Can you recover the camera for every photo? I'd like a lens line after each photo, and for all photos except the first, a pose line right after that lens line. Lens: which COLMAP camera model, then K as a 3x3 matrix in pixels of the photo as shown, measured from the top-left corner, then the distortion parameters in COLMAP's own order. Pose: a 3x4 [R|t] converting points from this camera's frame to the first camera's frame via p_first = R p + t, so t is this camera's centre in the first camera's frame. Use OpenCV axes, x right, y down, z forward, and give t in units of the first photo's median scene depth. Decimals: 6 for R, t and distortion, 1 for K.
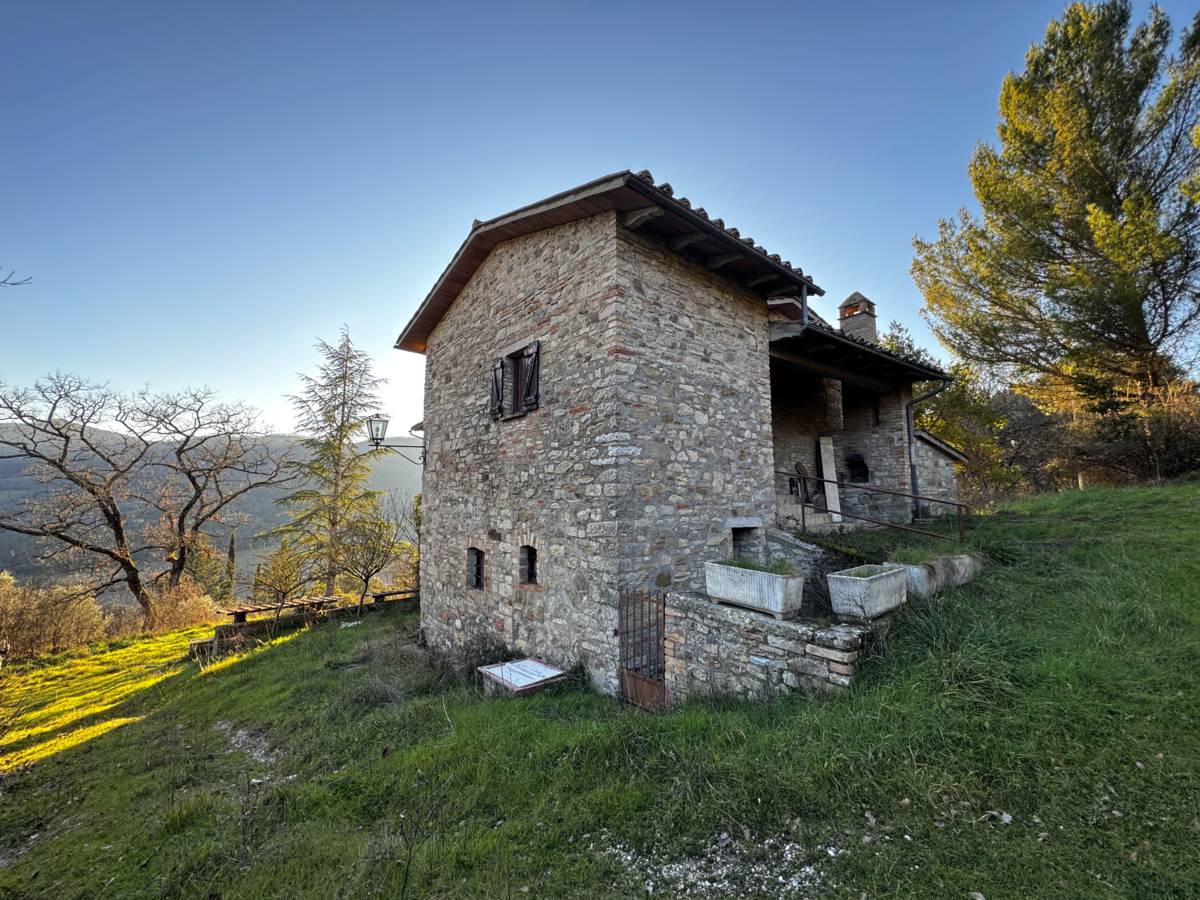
lens RADIAL K [[478.3, 0, 600.3], [0, 478.3, 447.8], [0, 0, 1]] dist [-0.004352, 0.000844]
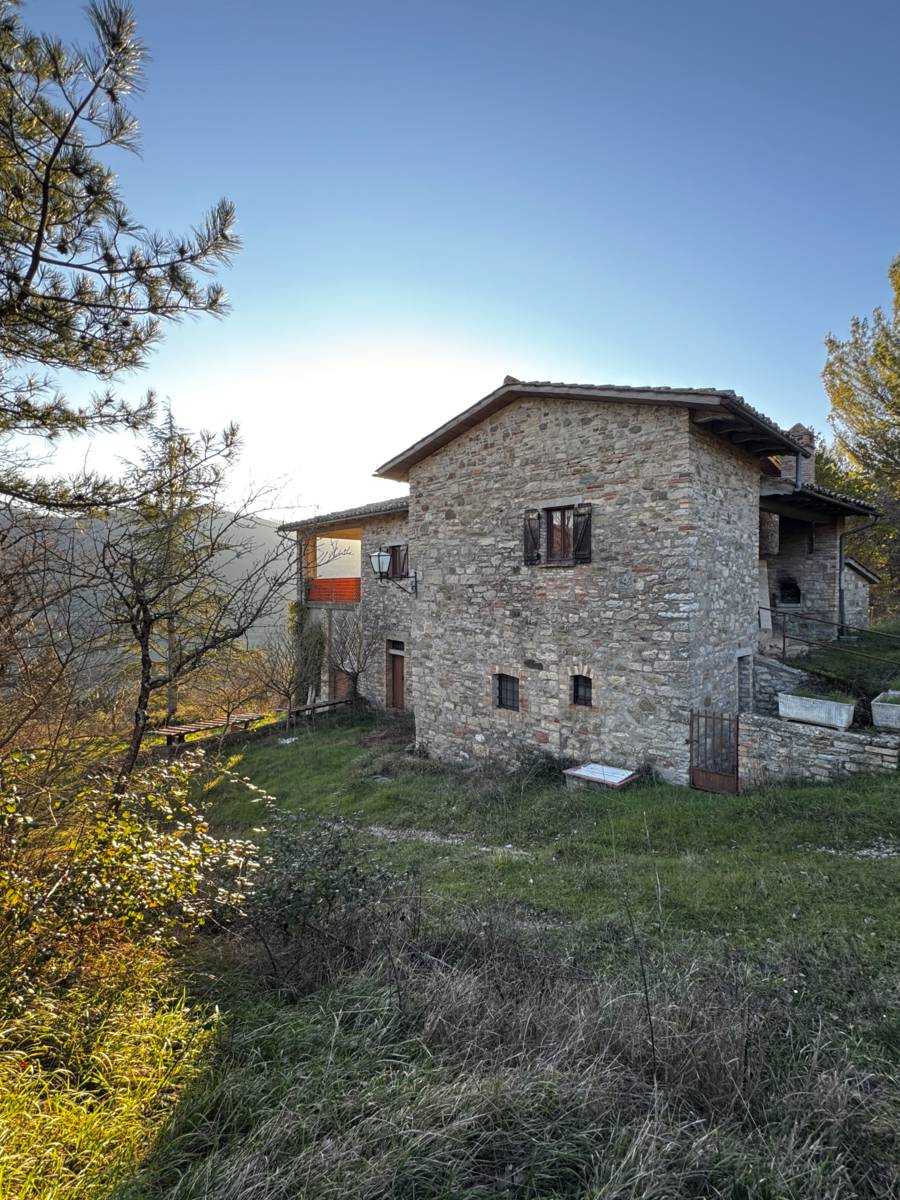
lens RADIAL K [[569.7, 0, 455.0], [0, 569.7, 601.0], [0, 0, 1]] dist [-0.001395, 0.003577]
pose [[0.994397, -0.009964, 0.105239, -0.553305], [-0.004420, 0.990758, 0.135566, -0.159548], [-0.105617, -0.135272, 0.985163, -0.332316]]
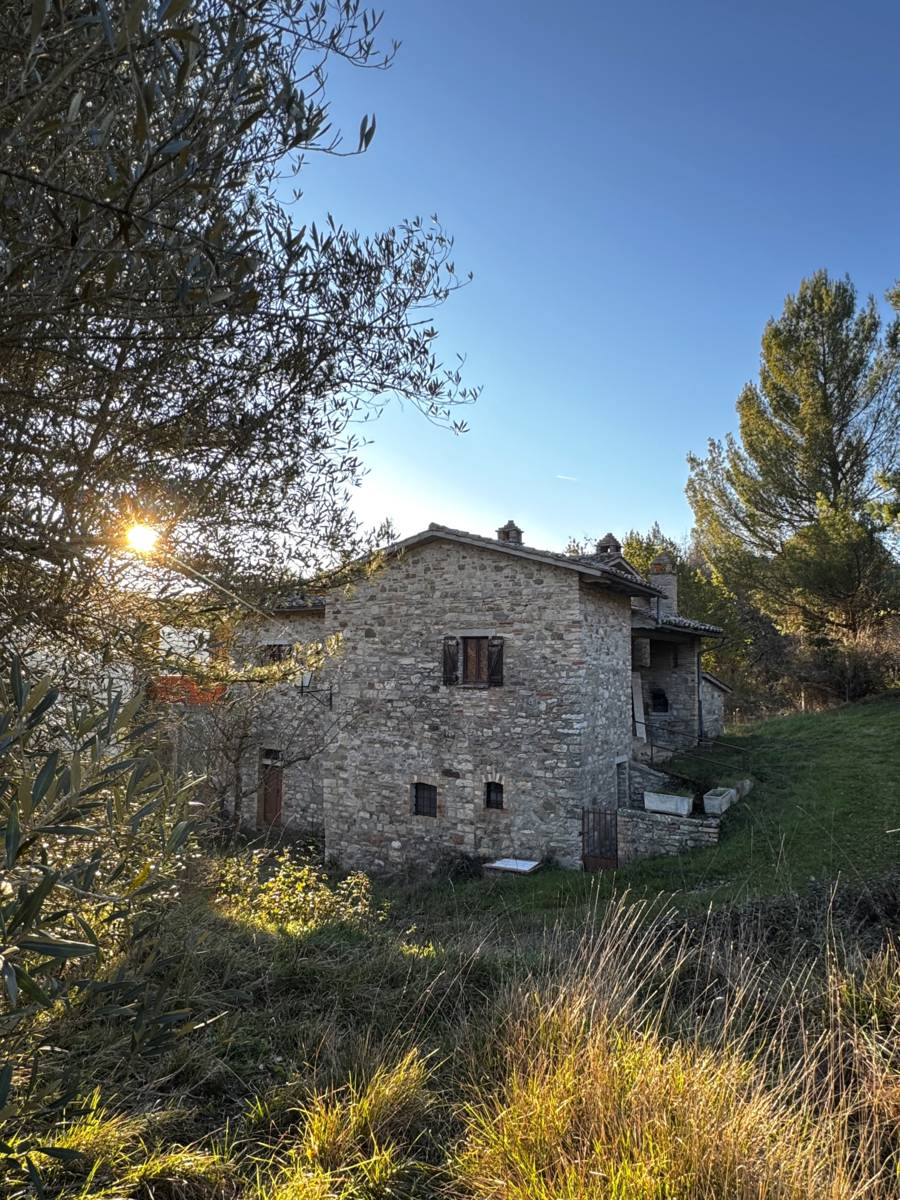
lens RADIAL K [[759.9, 0, 454.4], [0, 759.9, 599.4], [0, 0, 1]] dist [-0.006344, 0.004858]
pose [[0.937890, 0.035747, 0.345085, -0.947889], [-0.044335, 0.998872, 0.017023, -0.333473], [-0.344087, -0.031265, 0.938417, -0.956293]]
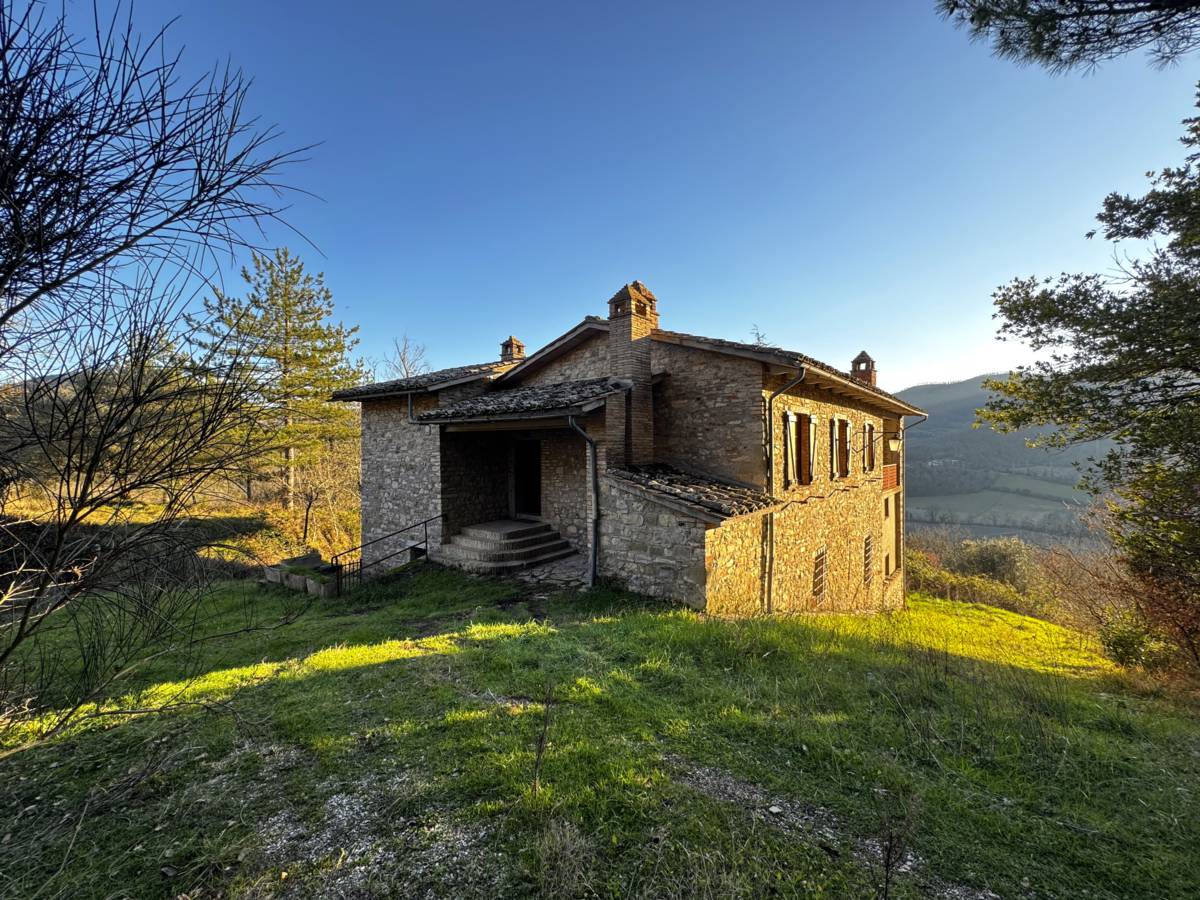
lens RADIAL K [[478.3, 0, 596.4], [0, 478.3, 447.9], [0, 0, 1]] dist [-0.004352, 0.000844]
pose [[0.280600, -0.009455, -0.959778, 1.943306], [0.117019, 0.992829, 0.024431, -0.138799], [0.952665, -0.119168, 0.279694, 1.082595]]
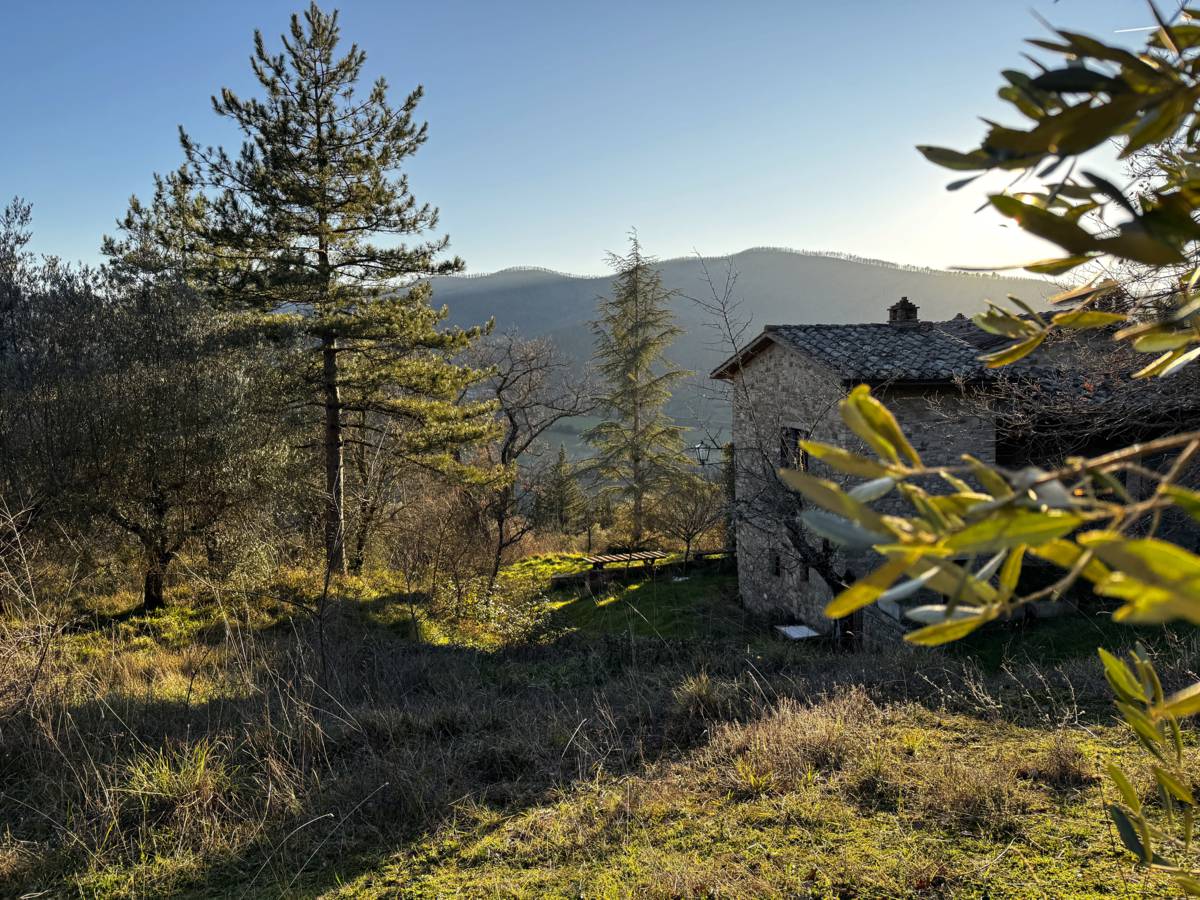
lens RADIAL K [[839.8, 0, 597.2], [0, 839.8, 438.9], [0, 0, 1]] dist [0.075434, -0.000400]
pose [[0.878320, 0.024635, -0.477439, 0.523638], [0.073265, 0.979939, 0.185345, -0.688166], [0.472427, -0.197772, 0.858894, -1.514099]]
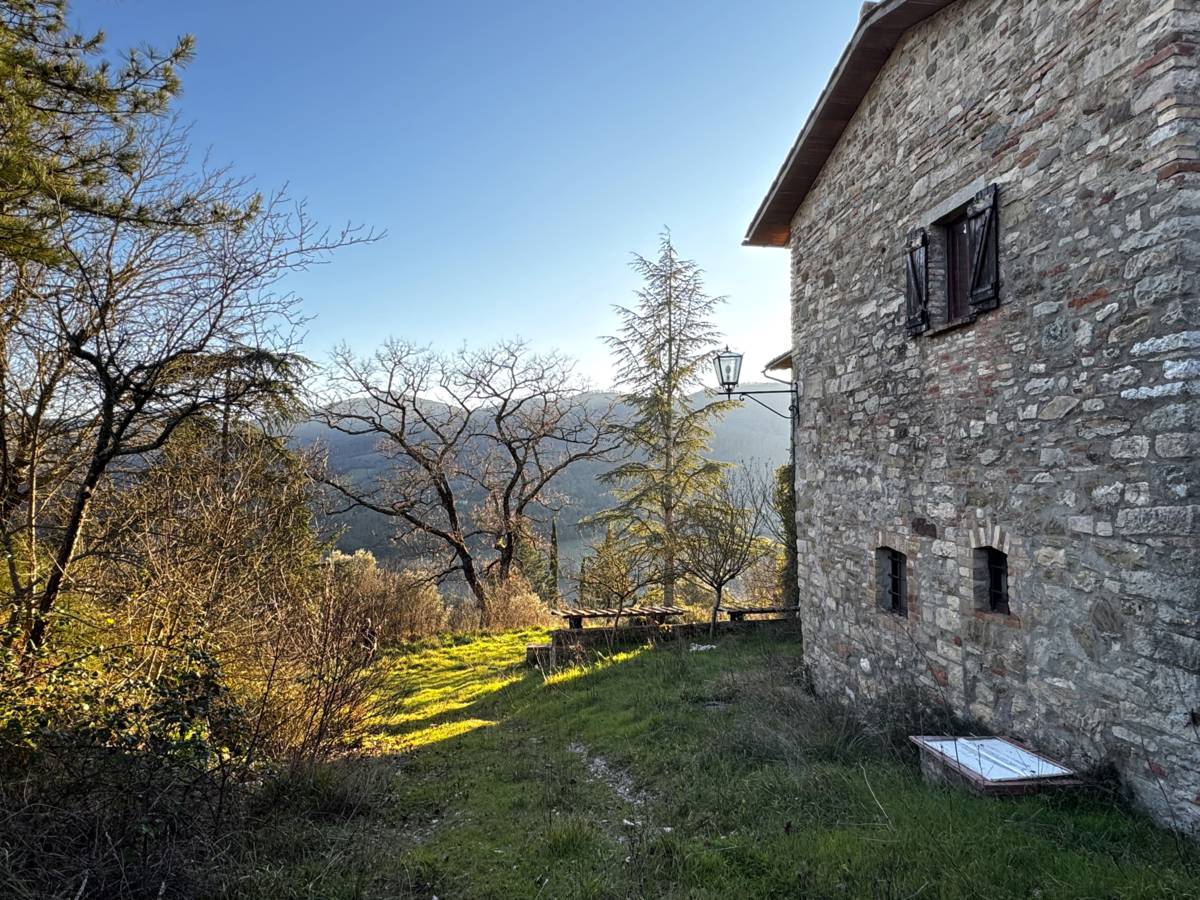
lens RADIAL K [[759.9, 0, 598.3], [0, 759.9, 447.6], [0, 0, 1]] dist [-0.006344, 0.004858]
pose [[0.832006, -0.024240, -0.554237, -0.029141], [0.062816, 0.996736, 0.050705, 0.007608], [0.551199, -0.077002, 0.830813, -0.012705]]
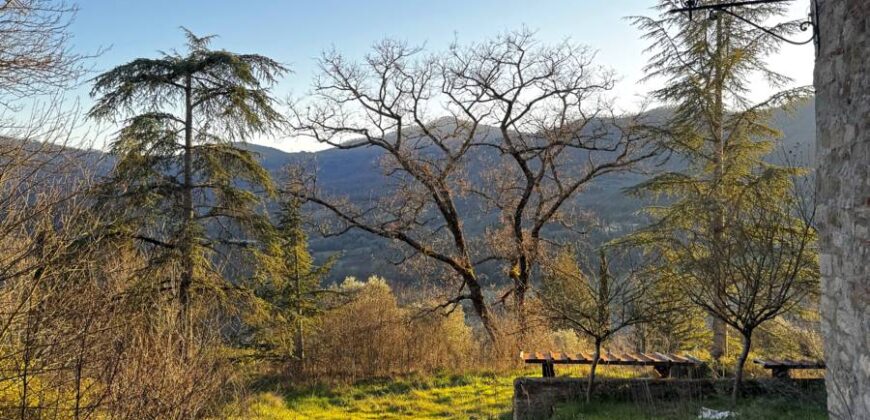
lens RADIAL K [[807.8, 0, 434.3], [0, 807.8, 207.2], [0, 0, 1]] dist [0.094669, 0.000000]
pose [[0.640604, -0.010735, -0.767797, -0.084355], [0.099267, 0.992670, 0.068944, 0.117916], [0.761428, -0.120383, 0.636973, 0.458662]]
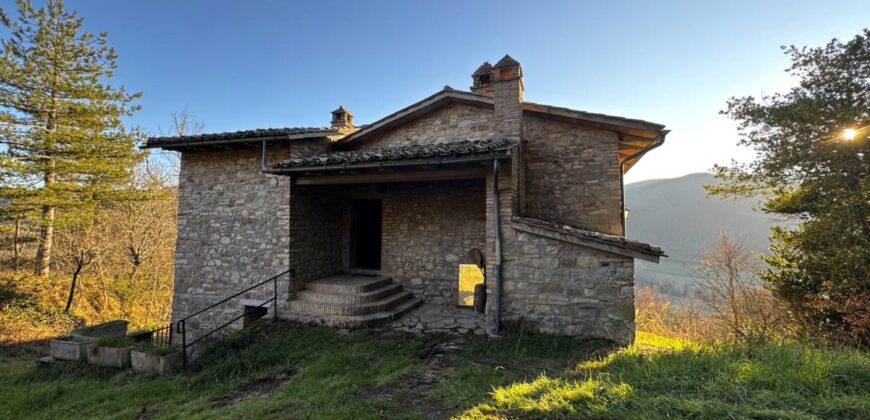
lens RADIAL K [[346.8, 0, 431.6], [0, 346.8, 209.1], [0, 0, 1]] dist [-0.004349, 0.001026]
pose [[0.569767, -0.050402, -0.820259, 1.478706], [0.089195, 0.996014, 0.000755, -0.095891], [0.816952, -0.073593, 0.571991, 0.780864]]
